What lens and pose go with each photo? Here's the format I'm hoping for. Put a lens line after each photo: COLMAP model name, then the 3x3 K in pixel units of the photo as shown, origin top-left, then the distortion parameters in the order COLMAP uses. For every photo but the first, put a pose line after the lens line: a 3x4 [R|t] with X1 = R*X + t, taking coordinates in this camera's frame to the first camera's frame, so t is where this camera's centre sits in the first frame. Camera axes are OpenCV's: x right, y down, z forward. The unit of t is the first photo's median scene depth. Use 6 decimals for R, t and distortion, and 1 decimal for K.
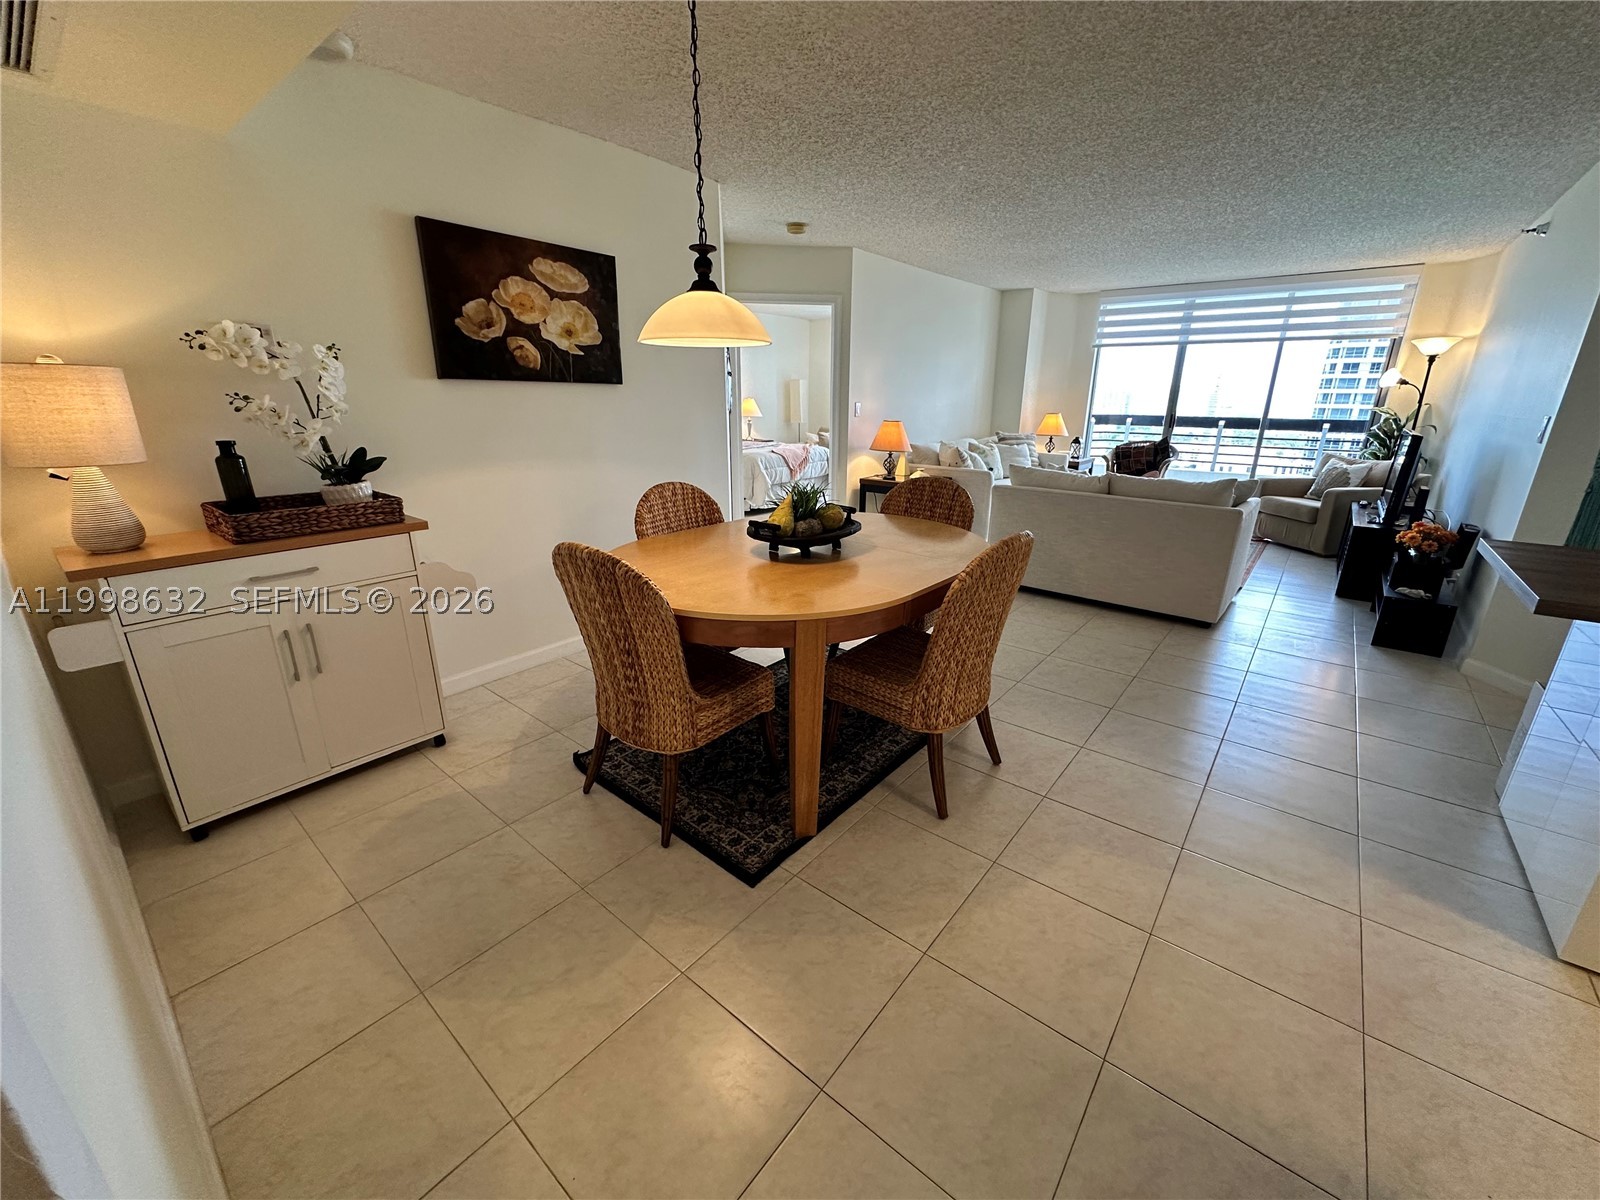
lens RADIAL K [[636.2, 0, 802.6], [0, 636.2, 591.0], [0, 0, 1]] dist [-0.000310, 0.000064]
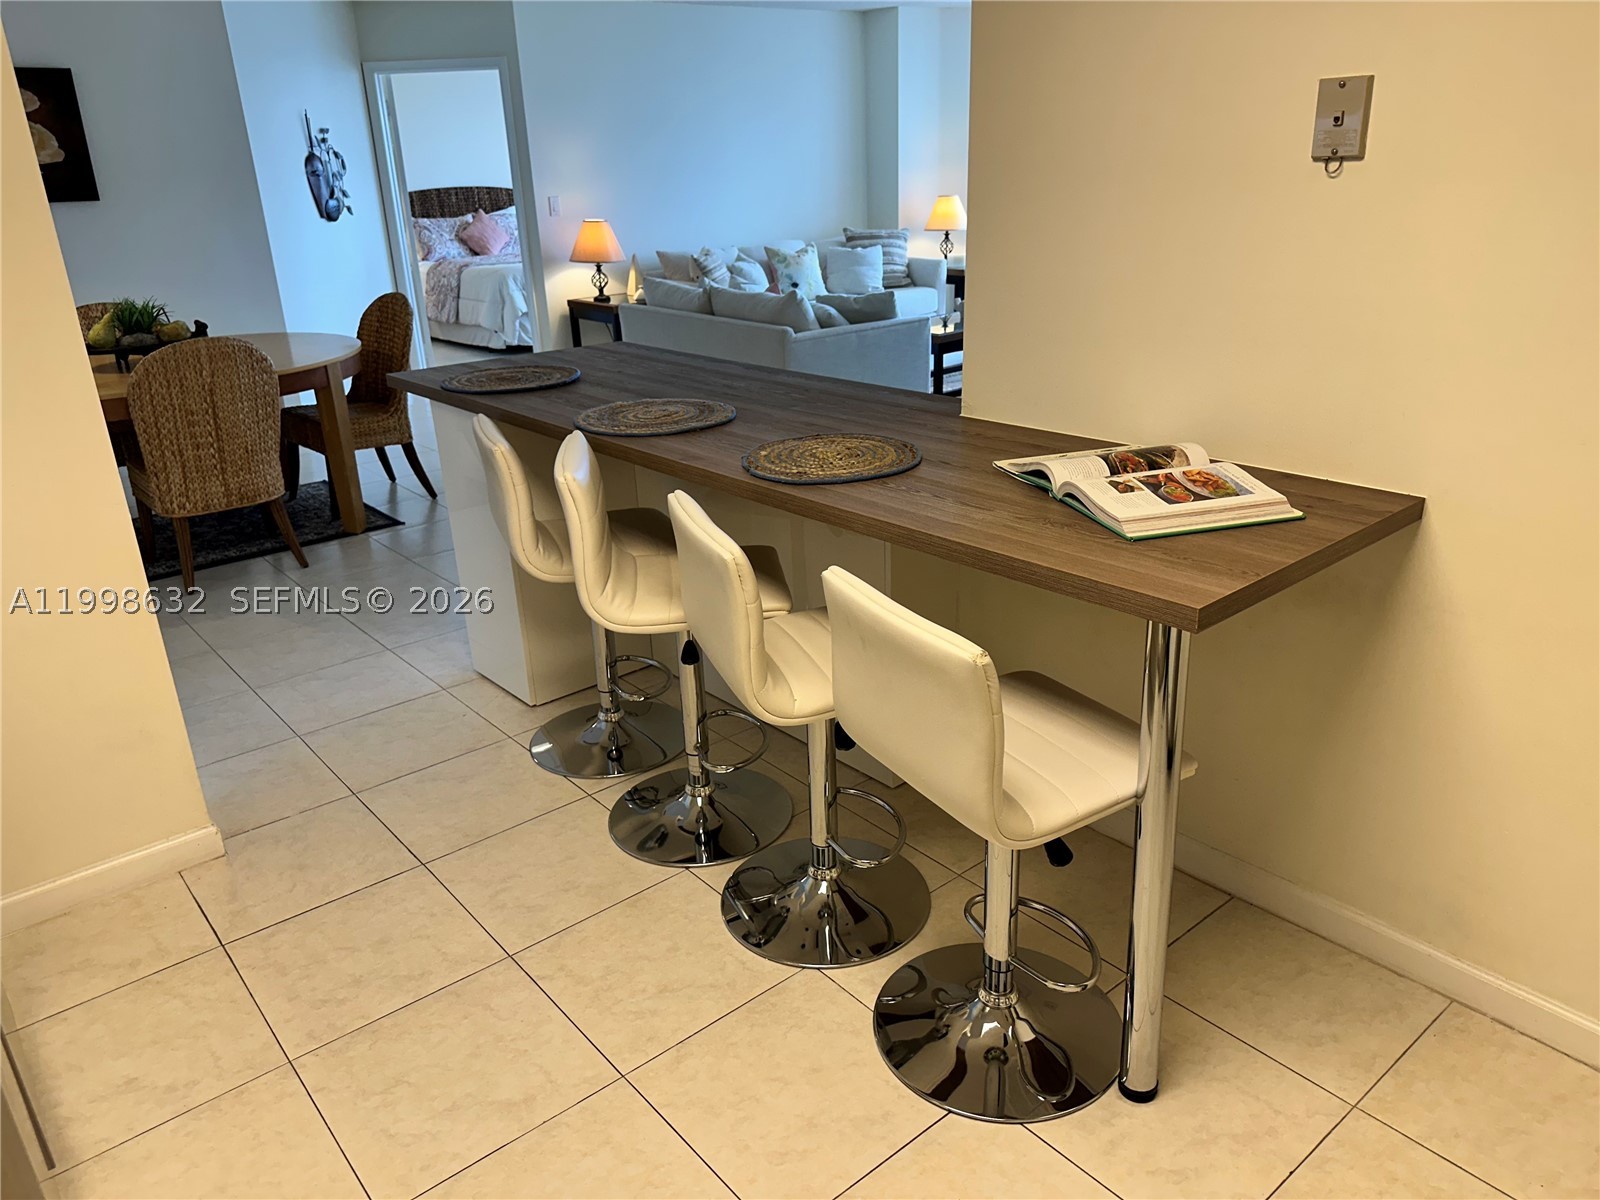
lens RADIAL K [[1131.8, 0, 779.7], [0, 1131.8, 601.1], [0, 0, 1]] dist [0.012868, -0.025558]
pose [[0.981109, 0.036421, -0.189999, 0.656403], [-0.021399, 0.996523, 0.080527, 0.070207], [0.192271, -0.074940, 0.978476, -0.312946]]
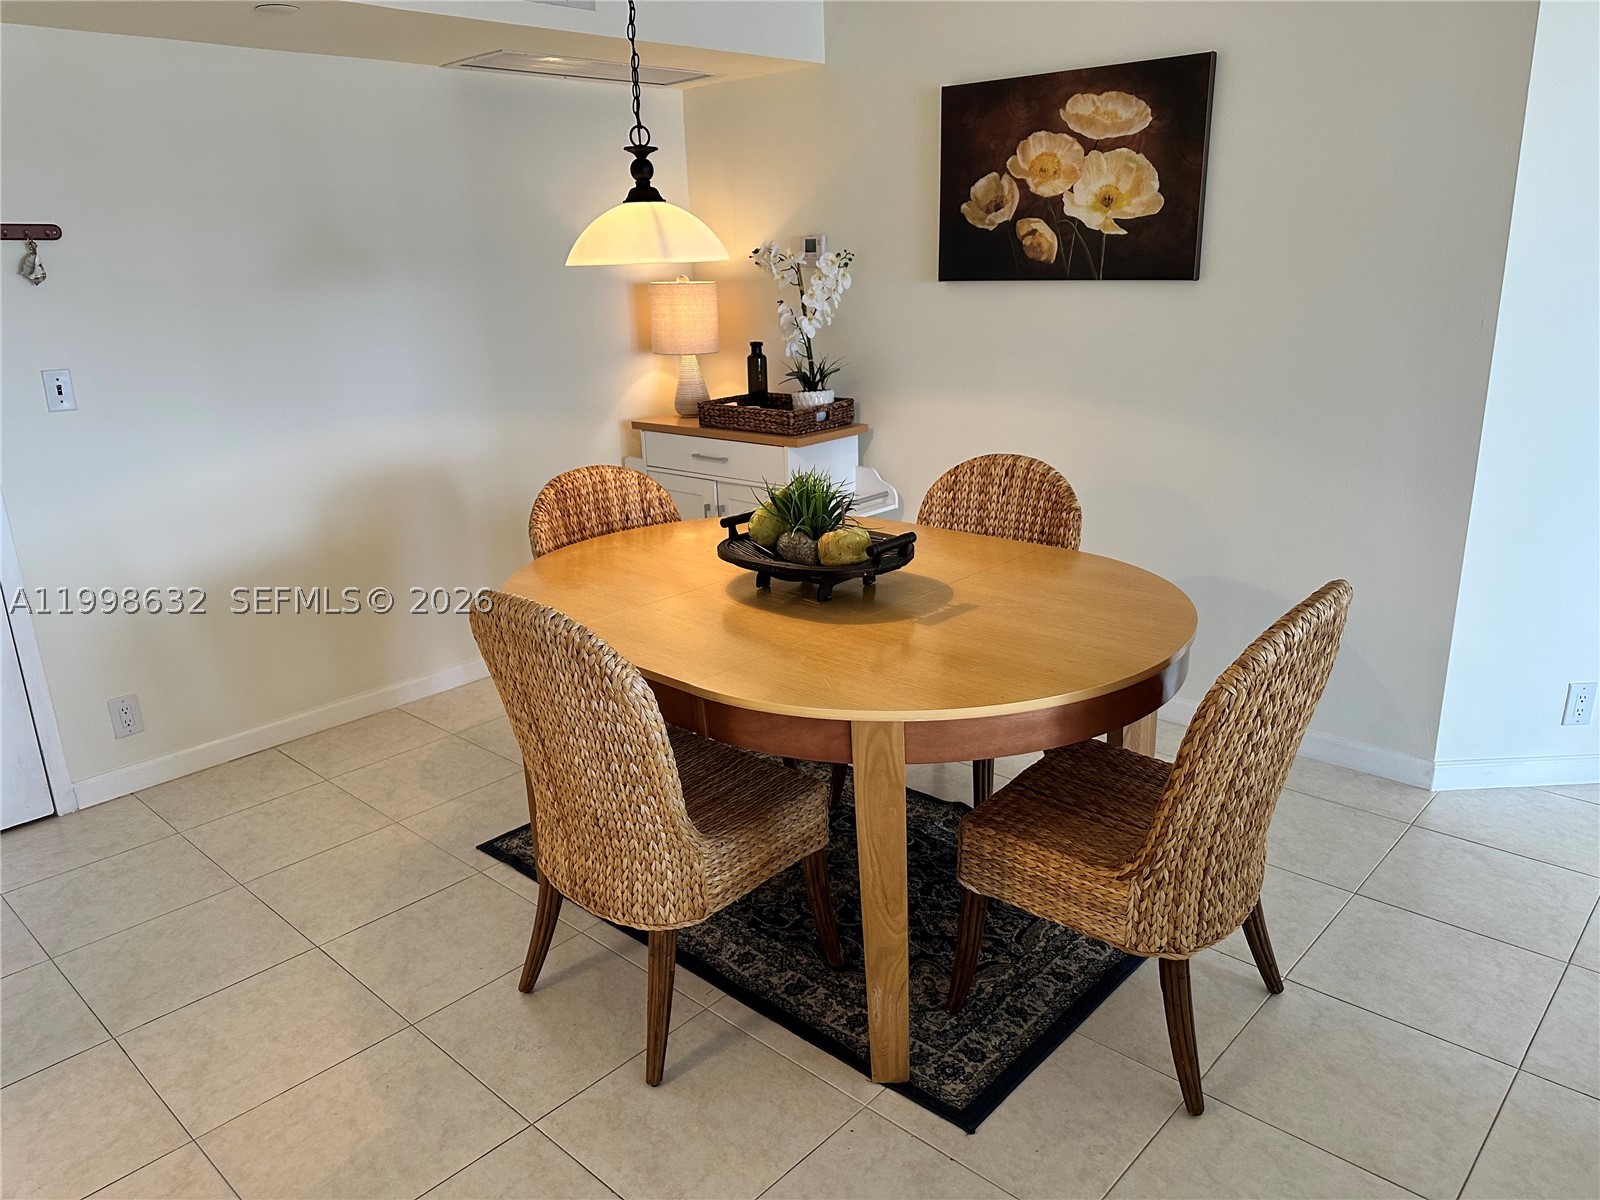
lens RADIAL K [[1131.8, 0, 779.7], [0, 1131.8, 601.1], [0, 0, 1]] dist [0.012868, -0.025558]
pose [[-0.065611, 0.284852, -0.956324, 0.469925], [-0.265709, 0.918799, 0.291904, -0.162162], [0.961818, 0.273256, 0.015404, 0.444289]]
